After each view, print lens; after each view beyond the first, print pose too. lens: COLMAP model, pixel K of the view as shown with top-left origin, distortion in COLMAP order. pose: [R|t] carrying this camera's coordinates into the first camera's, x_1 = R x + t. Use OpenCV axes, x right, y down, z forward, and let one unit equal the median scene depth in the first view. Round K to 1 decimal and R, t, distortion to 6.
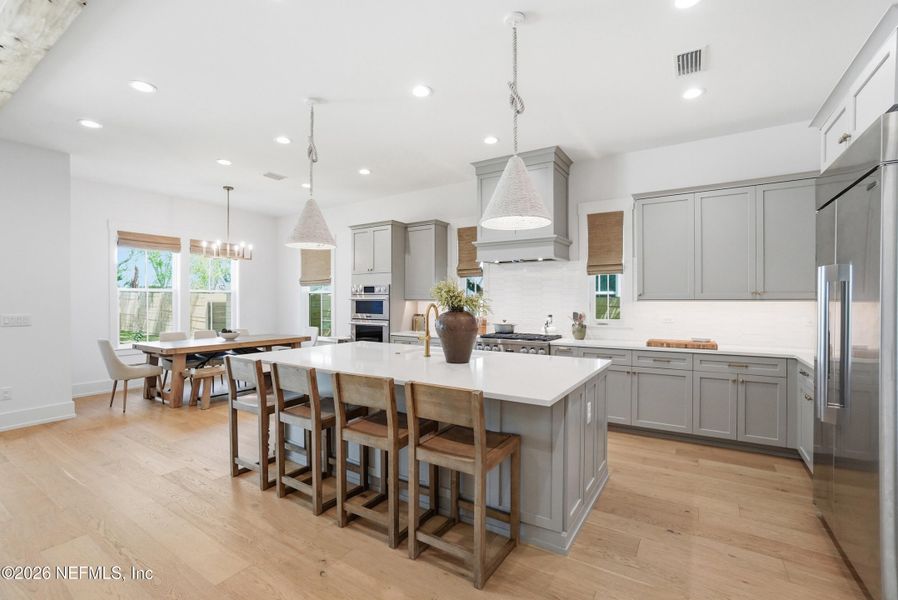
lens RADIAL K [[394.5, 0, 449.0], [0, 394.5, 300.0], [0, 0, 1]] dist [-0.043666, 0.019797]
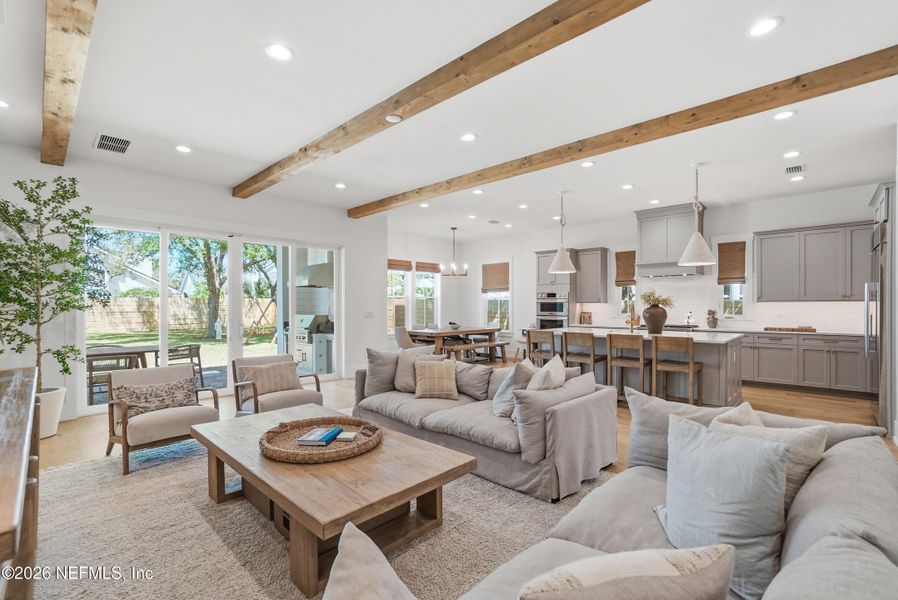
lens RADIAL K [[401.1, 0, 452.8], [0, 401.1, 306.2], [0, 0, 1]] dist [-0.034344, 0.021047]
pose [[0.983548, -0.002619, -0.180628, -0.370773], [0.003253, 0.999990, 0.003213, 0.010066], [0.180618, -0.003748, 0.983546, -0.669506]]
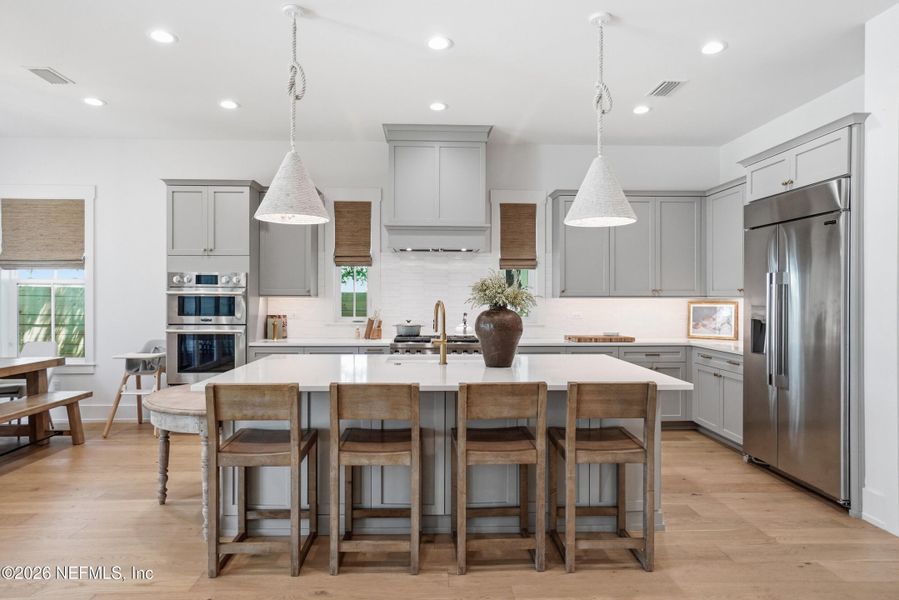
lens RADIAL K [[534.1, 0, 438.0], [0, 534.1, 294.0], [0, 0, 1]] dist [0.001419, 0.001107]
pose [[0.826100, 0.004097, 0.563509, -0.486412], [-0.003594, 0.999992, -0.002003, -0.002252], [-0.563512, -0.000371, 0.826108, 0.048186]]
